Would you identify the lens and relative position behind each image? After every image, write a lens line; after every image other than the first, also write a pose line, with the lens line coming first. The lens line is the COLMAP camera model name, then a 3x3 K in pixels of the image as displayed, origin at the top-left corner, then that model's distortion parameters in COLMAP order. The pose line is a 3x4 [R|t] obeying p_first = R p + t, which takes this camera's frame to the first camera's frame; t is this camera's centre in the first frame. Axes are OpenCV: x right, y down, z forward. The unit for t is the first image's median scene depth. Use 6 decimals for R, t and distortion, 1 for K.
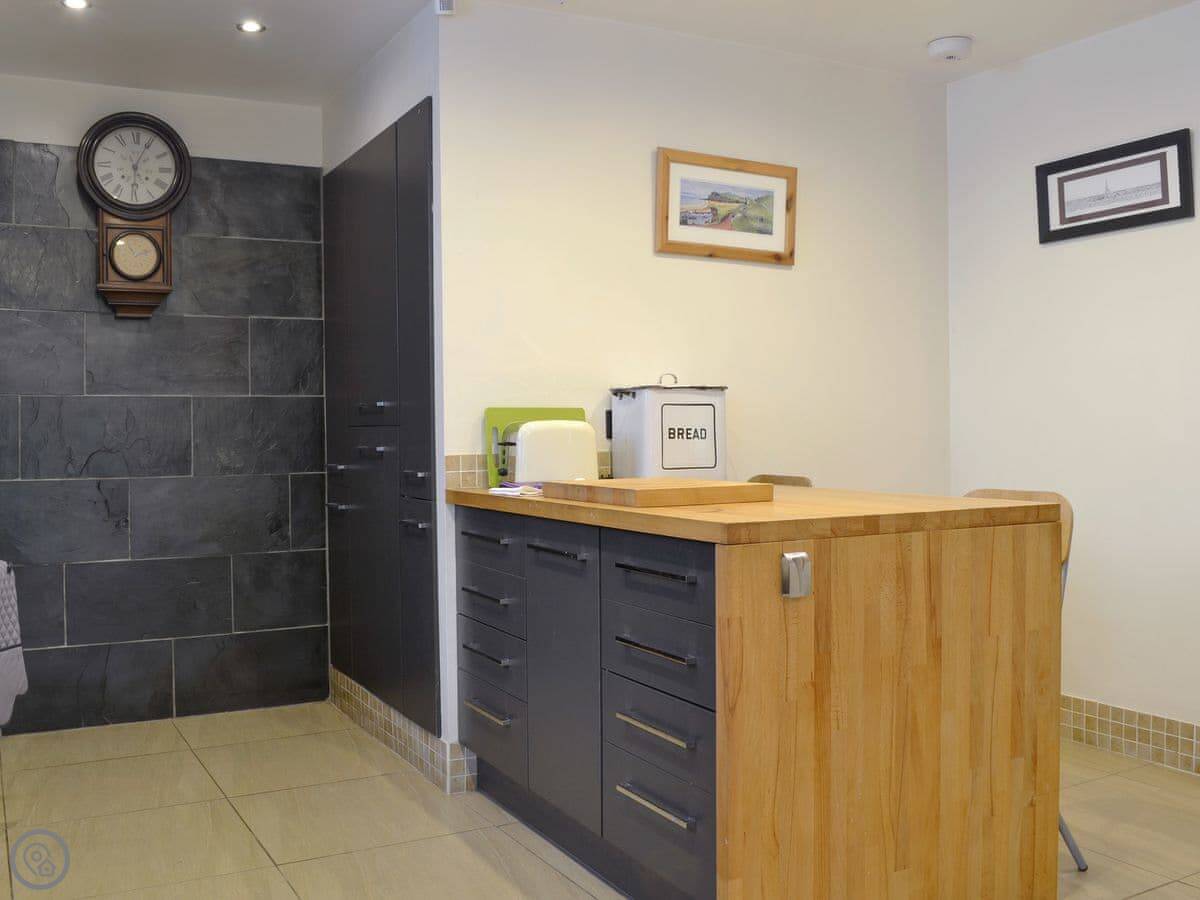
lens RADIAL K [[1101.4, 0, 600.0], [0, 1101.4, 450.0], [0, 0, 1]] dist [-0.090289, 0.005361]
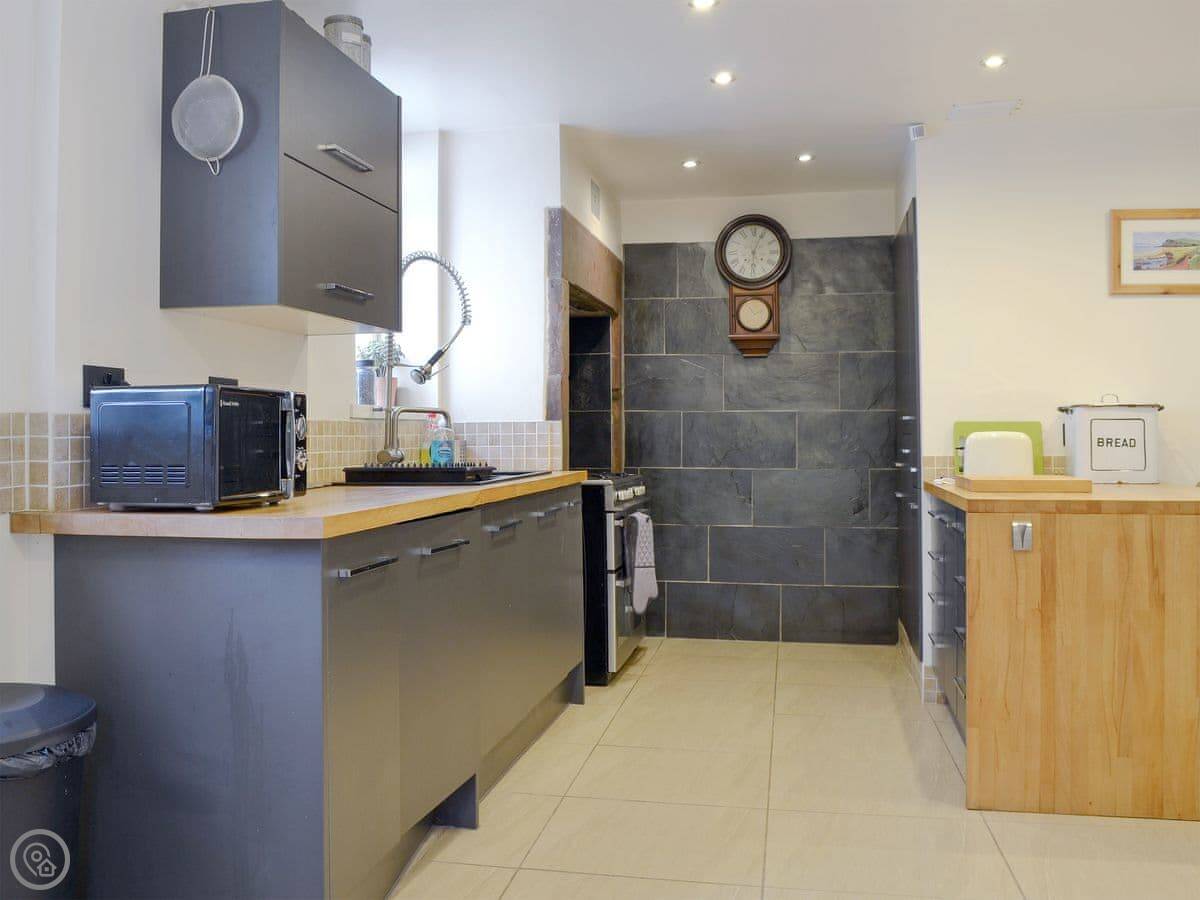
lens RADIAL K [[1101.4, 0, 600.0], [0, 1101.4, 450.0], [0, 0, 1]] dist [-0.090289, 0.005361]
pose [[0.781862, 0.015993, -0.623247, 0.349163], [-0.018060, 0.999832, 0.003000, 0.000417], [0.623190, 0.008910, 0.782020, -0.291046]]
